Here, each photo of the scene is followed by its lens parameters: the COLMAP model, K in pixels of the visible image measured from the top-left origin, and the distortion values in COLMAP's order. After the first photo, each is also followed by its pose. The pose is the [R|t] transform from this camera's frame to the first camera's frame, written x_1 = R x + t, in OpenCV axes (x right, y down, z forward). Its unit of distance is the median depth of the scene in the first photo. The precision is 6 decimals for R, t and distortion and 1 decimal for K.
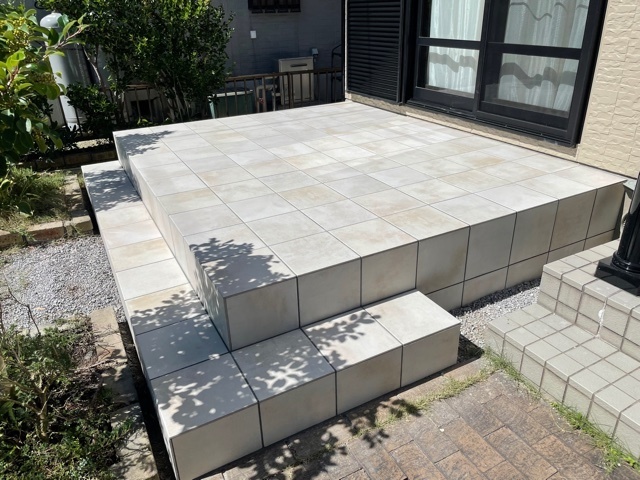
lens RADIAL K [[484.3, 0, 320.0], [0, 484.3, 240.0], [0, 0, 1]] dist [0.076082, -0.100060]
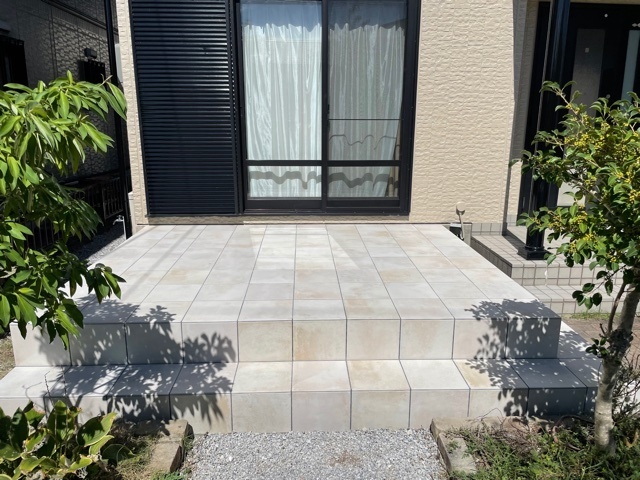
lens RADIAL K [[484.3, 0, 320.0], [0, 484.3, 240.0], [0, 0, 1]] dist [0.076082, -0.100060]
pose [[0.438268, -0.191106, 0.878294, -1.101000], [0.380891, 0.924553, 0.011108, -0.247020], [-0.814152, 0.329666, 0.477992, 0.488939]]
